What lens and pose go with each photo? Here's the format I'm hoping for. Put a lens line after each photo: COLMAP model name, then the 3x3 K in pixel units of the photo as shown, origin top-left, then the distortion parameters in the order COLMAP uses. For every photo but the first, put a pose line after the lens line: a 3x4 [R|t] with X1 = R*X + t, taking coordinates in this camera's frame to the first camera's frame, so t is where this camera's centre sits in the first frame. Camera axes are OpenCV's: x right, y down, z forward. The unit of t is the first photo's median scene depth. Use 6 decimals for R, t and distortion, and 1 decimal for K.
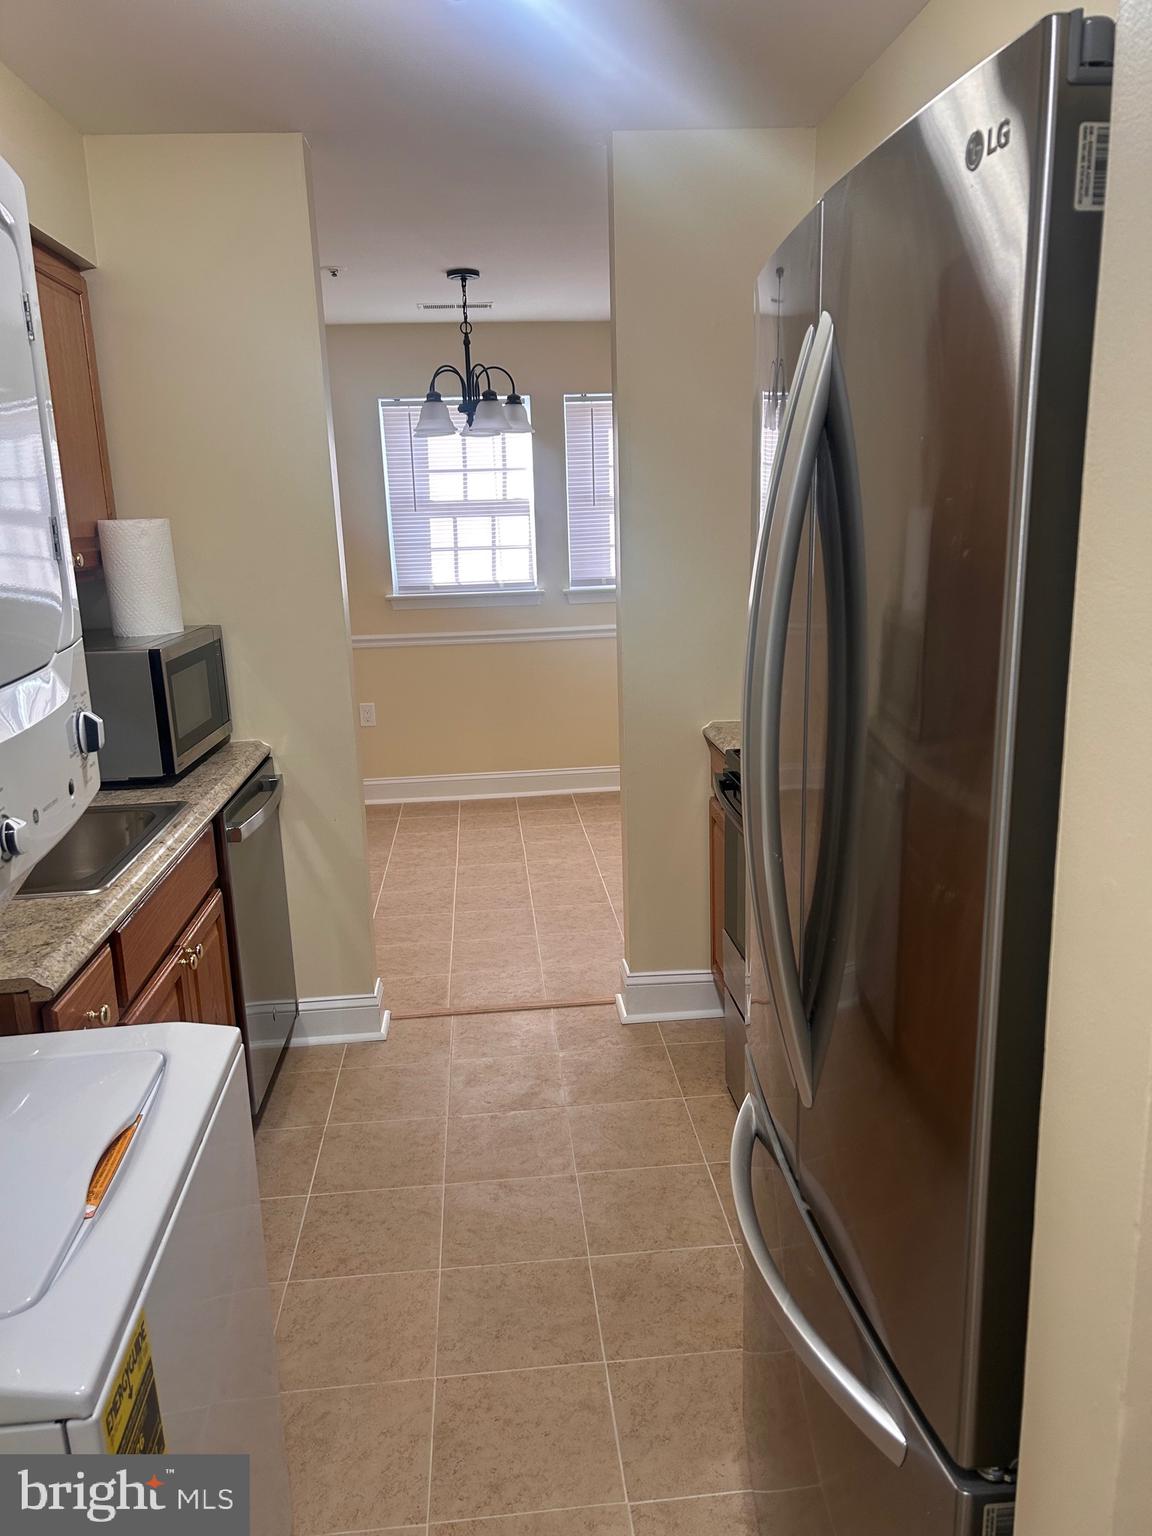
lens RADIAL K [[1150.9, 0, 576.0], [0, 1150.9, 768.0], [0, 0, 1]] dist [0.079146, -0.060072]
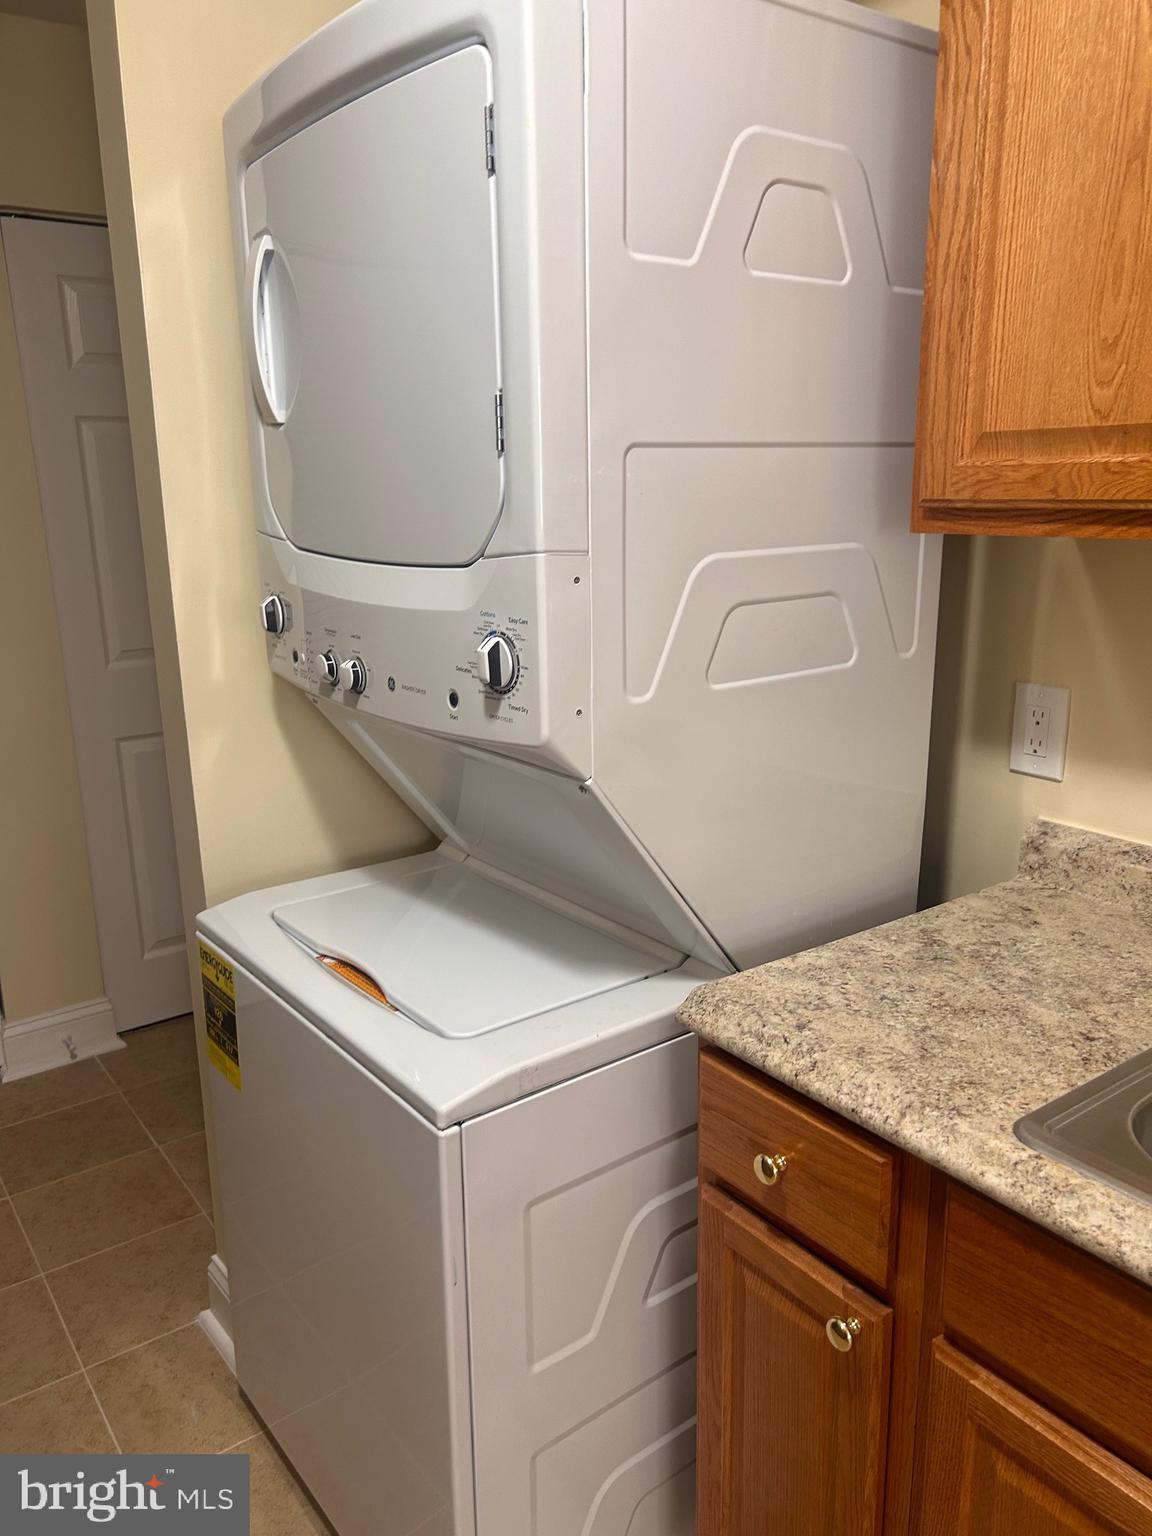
lens RADIAL K [[1150.9, 0, 576.0], [0, 1150.9, 768.0], [0, 0, 1]] dist [0.079146, -0.060072]
pose [[-0.844605, 0.171830, -0.507066, -0.023237], [-0.077772, 0.897676, 0.433738, -0.255792], [0.529711, 0.405773, -0.744819, 1.307816]]
